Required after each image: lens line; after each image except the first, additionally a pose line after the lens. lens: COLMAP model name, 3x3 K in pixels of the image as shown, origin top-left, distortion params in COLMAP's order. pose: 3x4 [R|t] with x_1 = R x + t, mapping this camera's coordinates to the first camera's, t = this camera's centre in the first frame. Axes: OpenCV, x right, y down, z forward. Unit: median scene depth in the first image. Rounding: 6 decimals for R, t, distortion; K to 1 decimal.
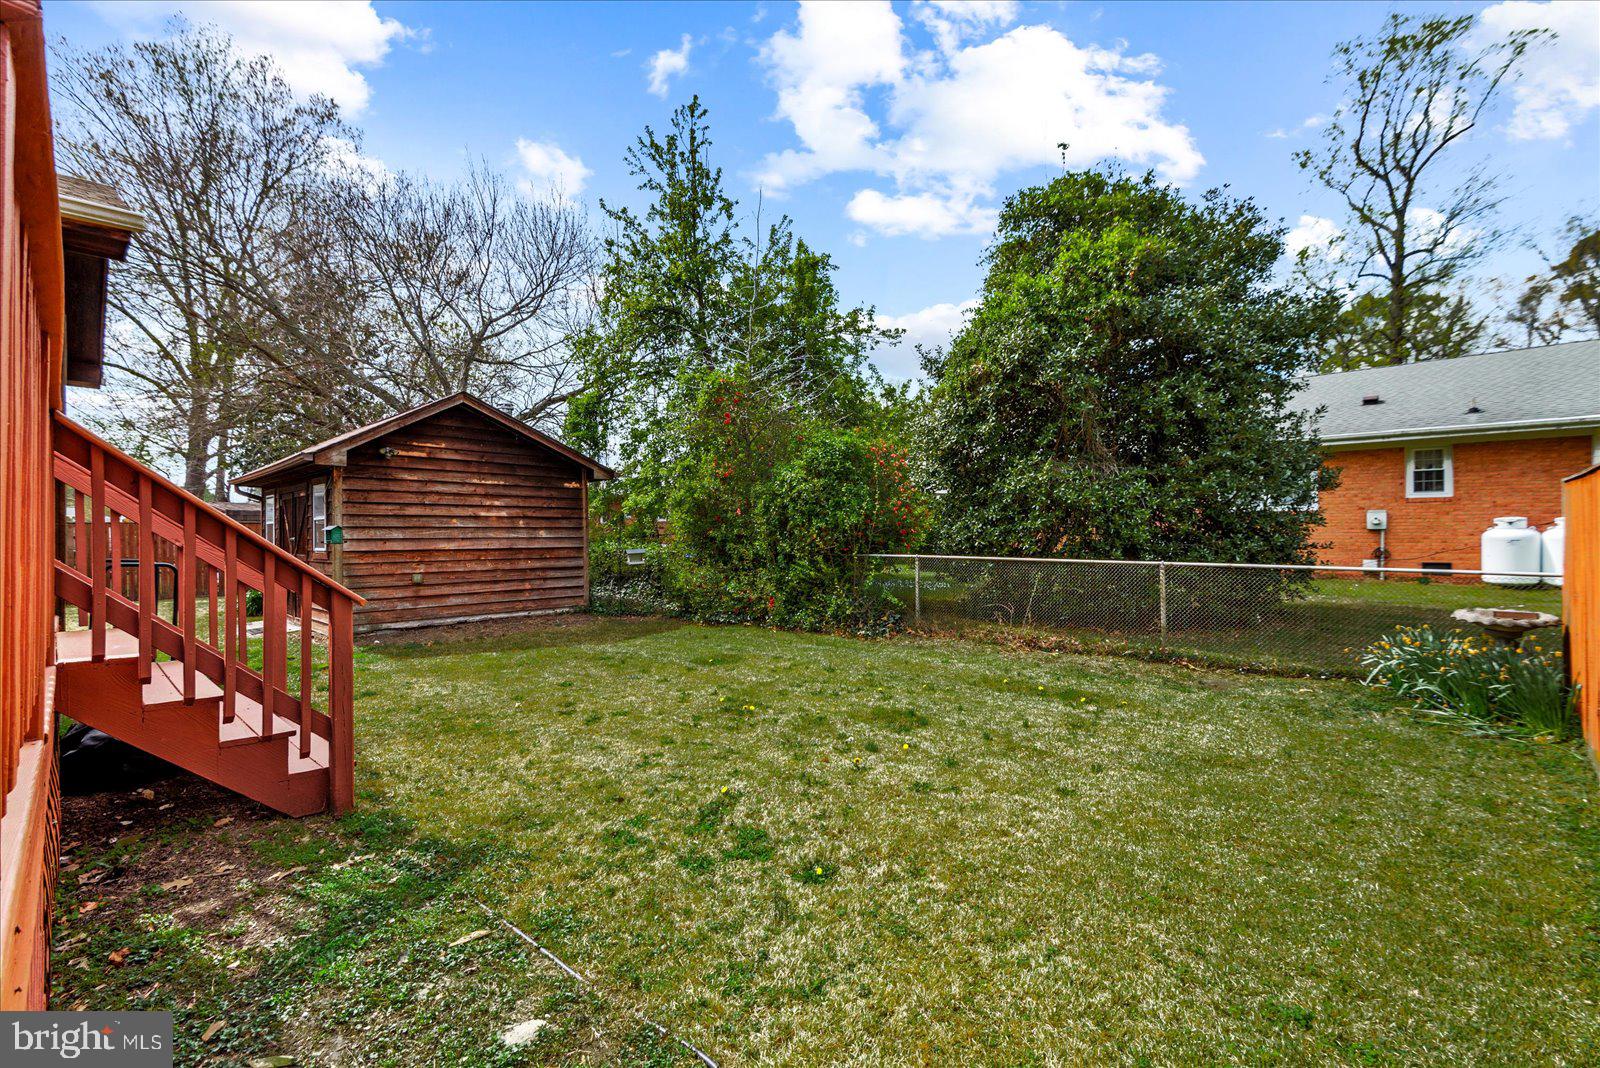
lens RADIAL K [[696.5, 0, 799.7], [0, 696.5, 533.5], [0, 0, 1]] dist [0.014690, -0.001903]
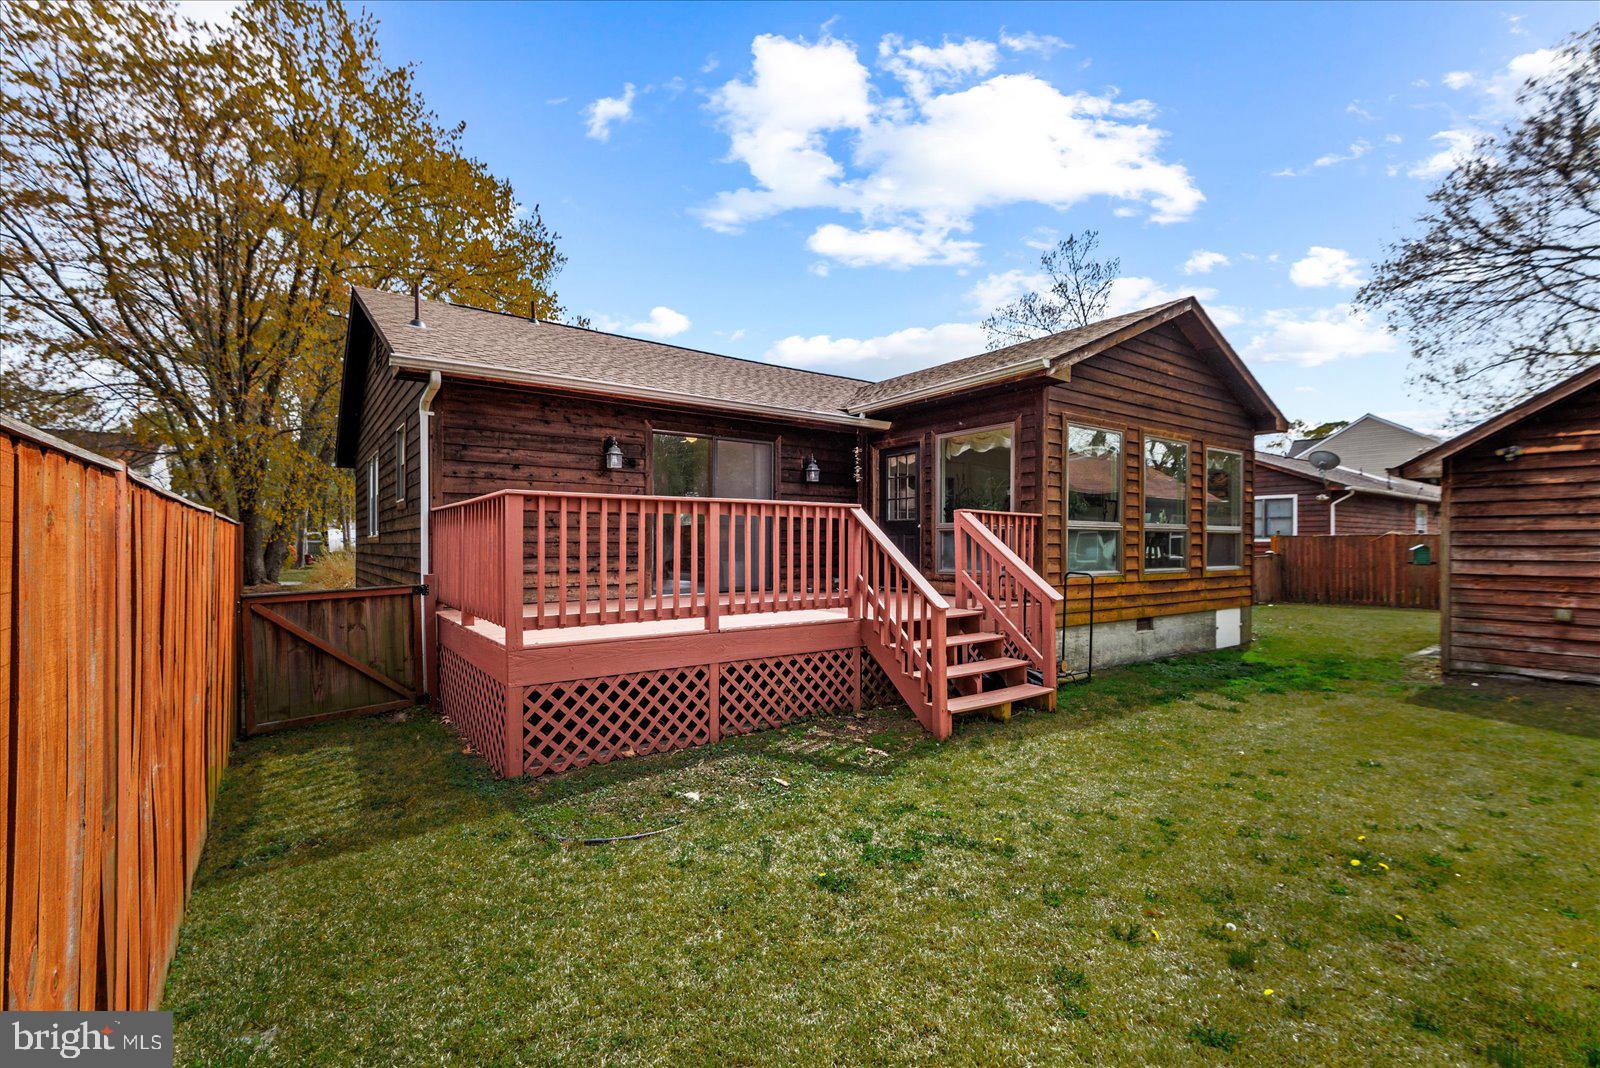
lens RADIAL K [[696.5, 0, 800.9], [0, 696.5, 539.2], [0, 0, 1]] dist [0.014690, -0.001903]
pose [[-0.172648, 0.001312, -0.984983, 0.346933], [0.004240, 0.999991, 0.000588, -0.021209], [0.984975, -0.004075, -0.172652, 0.345309]]
